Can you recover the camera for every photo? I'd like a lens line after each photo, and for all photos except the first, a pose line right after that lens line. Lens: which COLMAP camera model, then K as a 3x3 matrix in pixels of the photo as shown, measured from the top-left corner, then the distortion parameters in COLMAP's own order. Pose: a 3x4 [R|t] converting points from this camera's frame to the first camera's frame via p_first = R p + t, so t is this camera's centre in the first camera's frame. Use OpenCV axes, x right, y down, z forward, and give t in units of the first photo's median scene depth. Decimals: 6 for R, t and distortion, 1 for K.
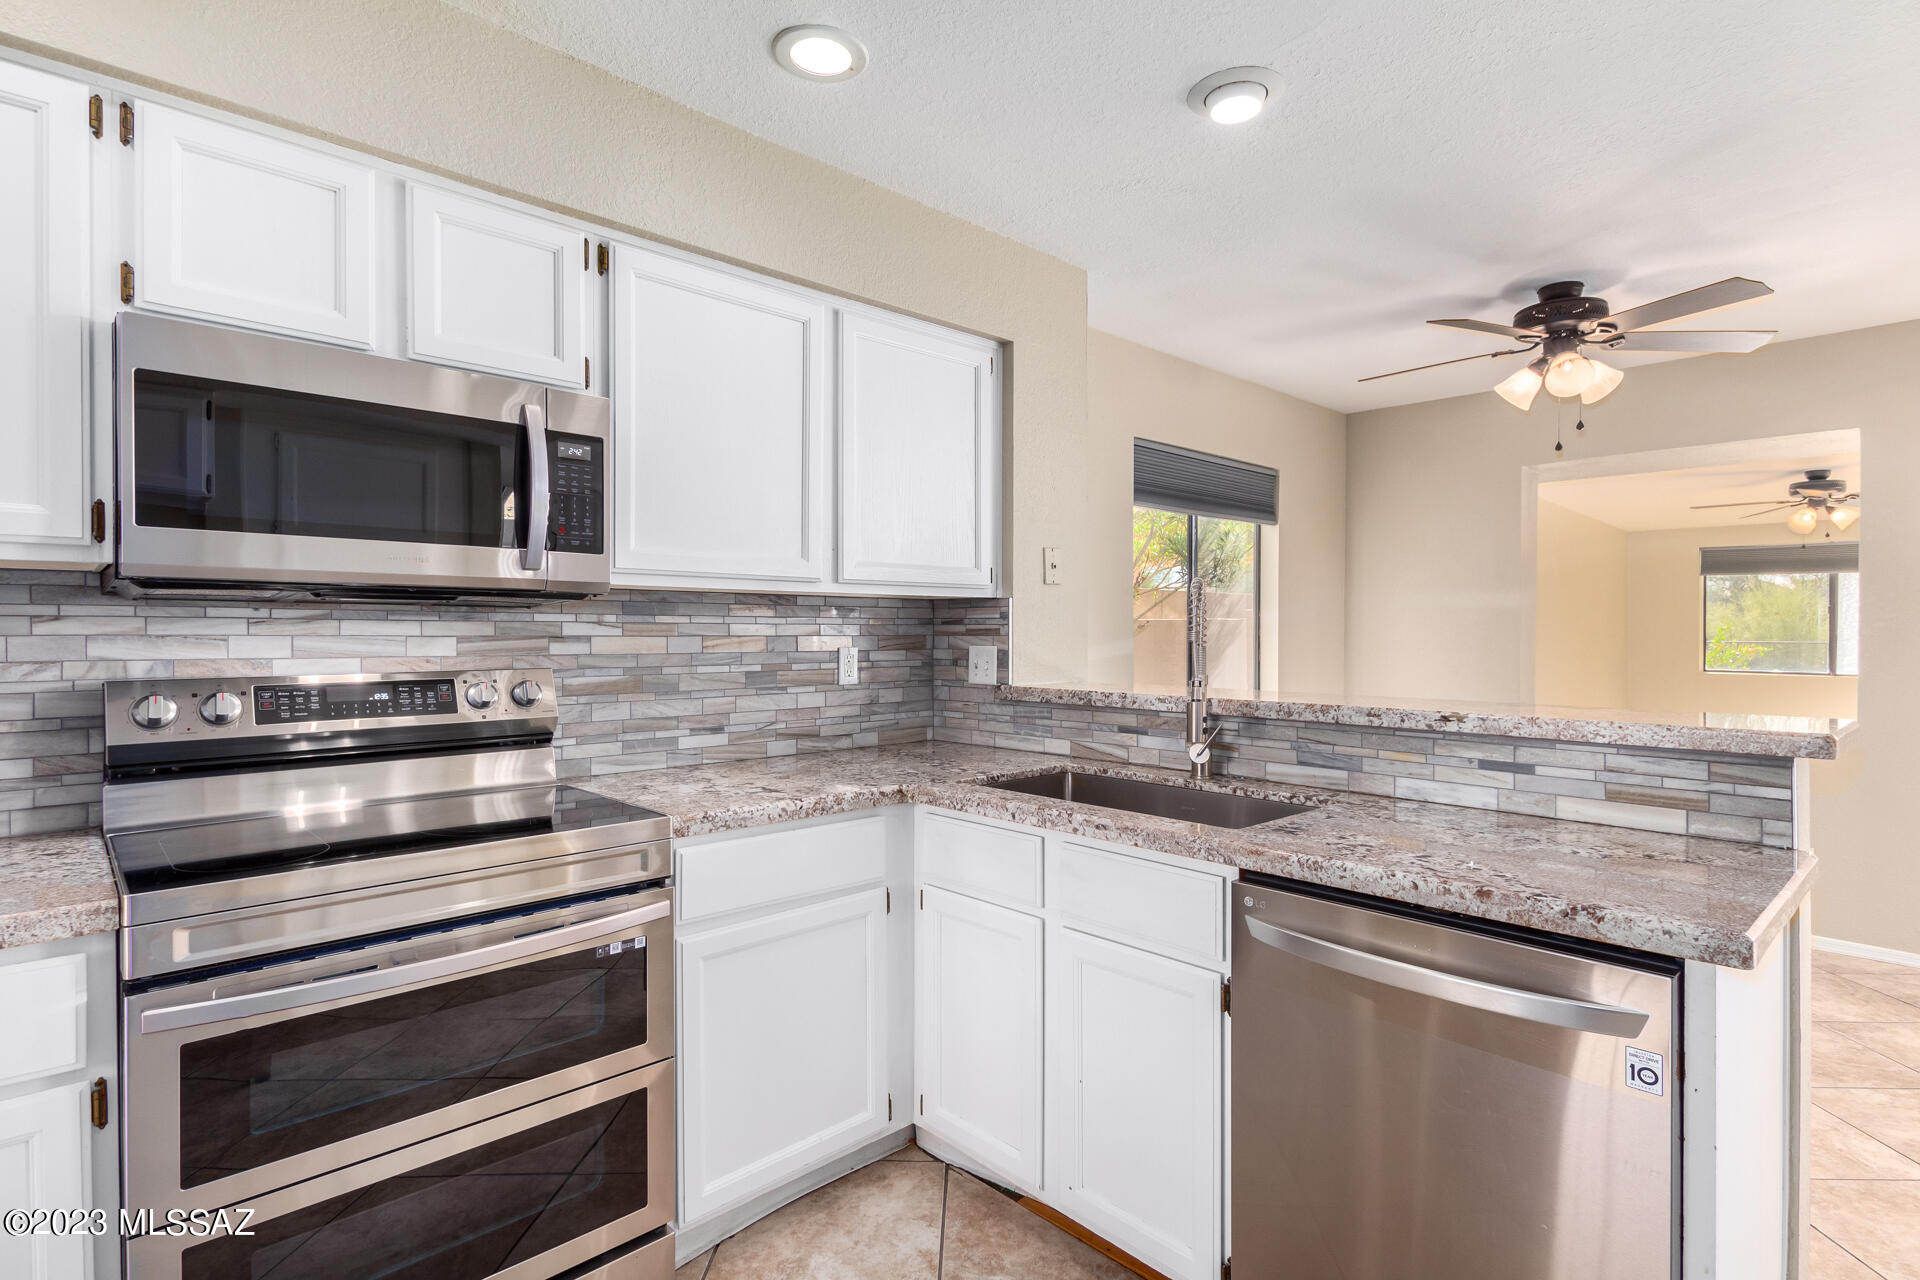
lens RADIAL K [[960.2, 0, 971.4], [0, 960.2, 646.7], [0, 0, 1]] dist [0.010726, 0.000078]
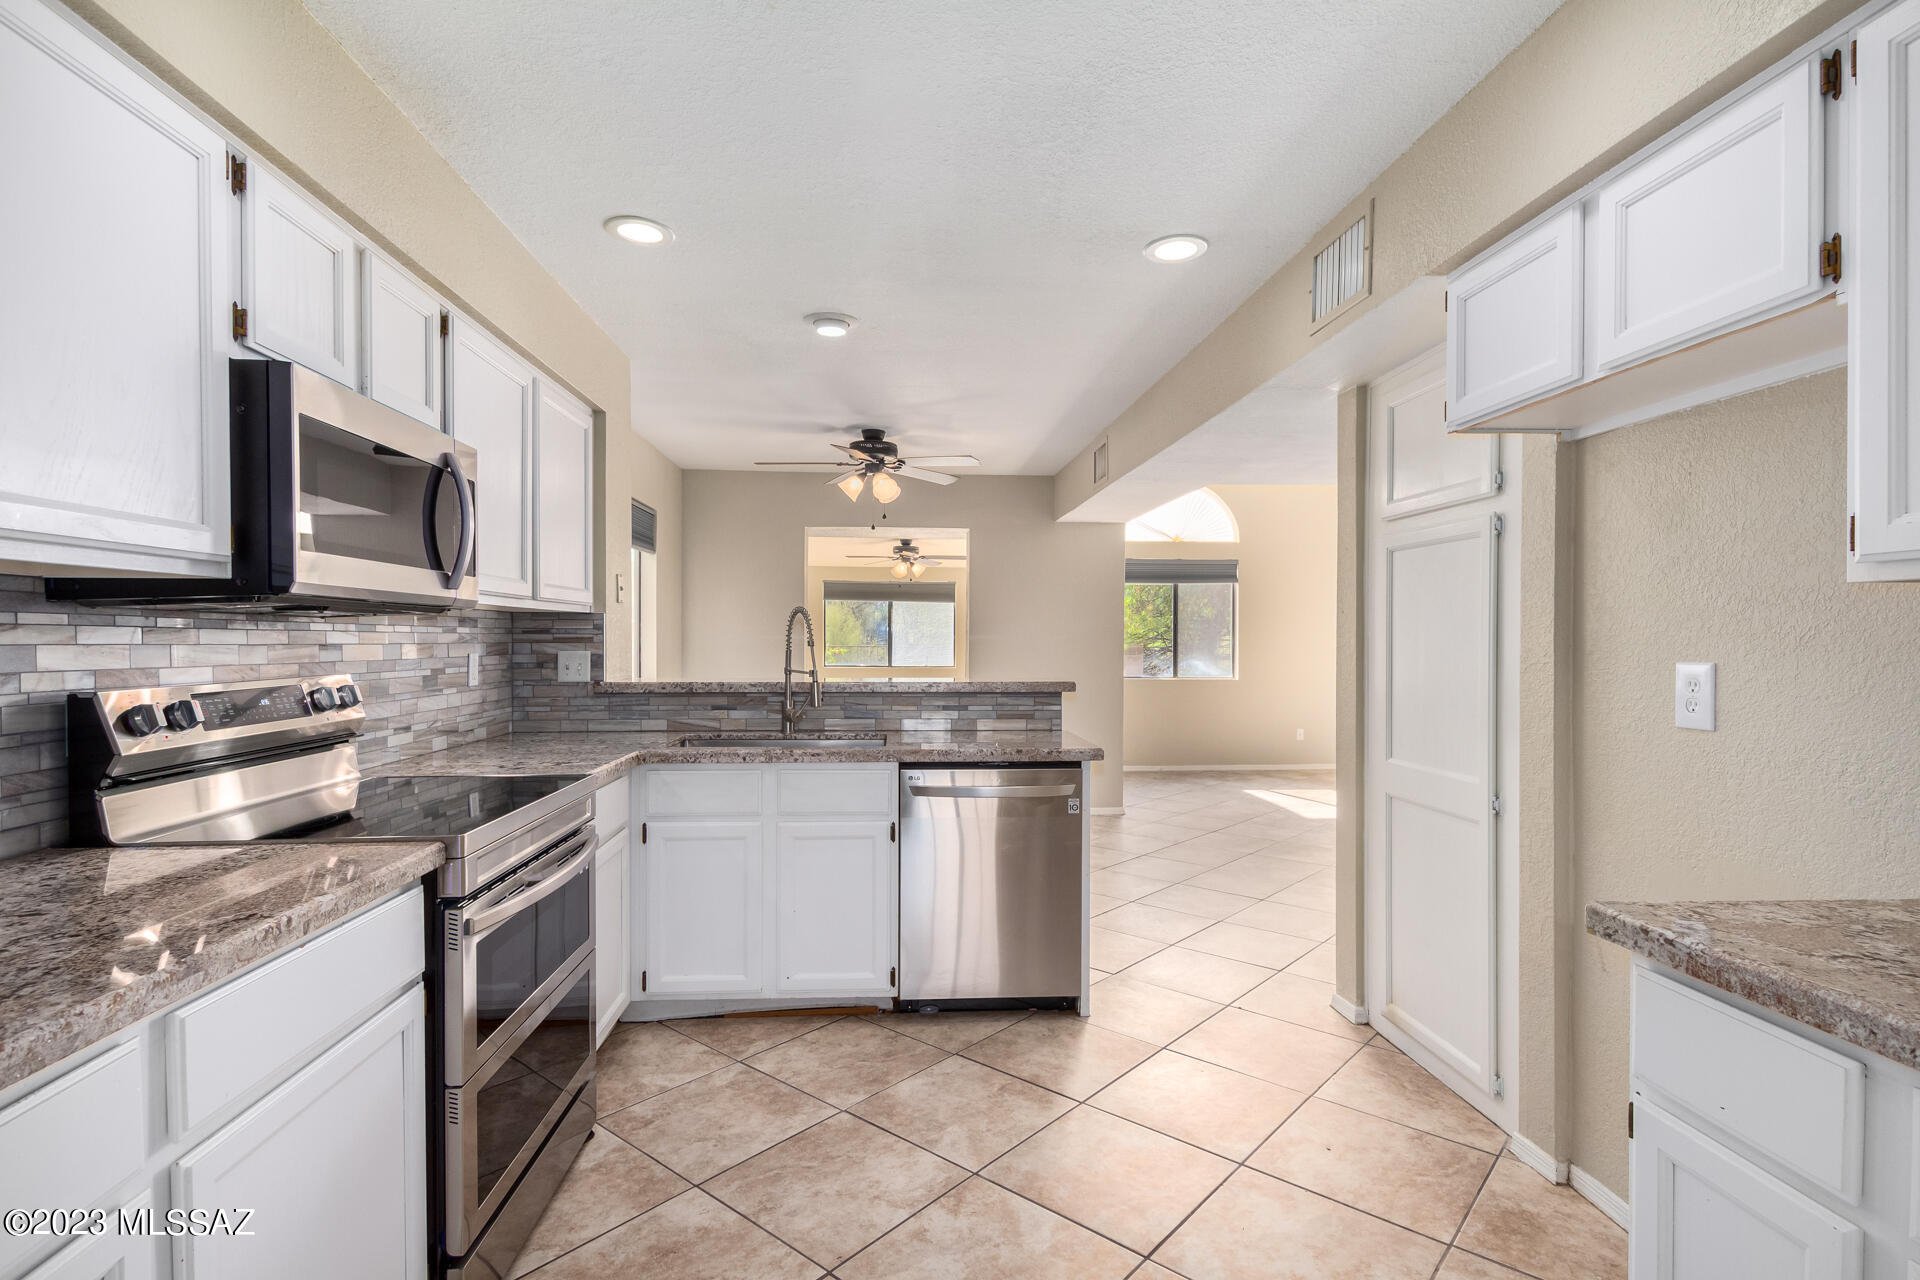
lens RADIAL K [[960.2, 0, 971.4], [0, 960.2, 646.7], [0, 0, 1]] dist [0.010726, 0.000078]
pose [[0.623089, -0.006241, 0.782126, -0.723741], [0.011617, 0.999932, -0.001276, 0.001254], [-0.782064, 0.009881, 0.623119, -0.194621]]
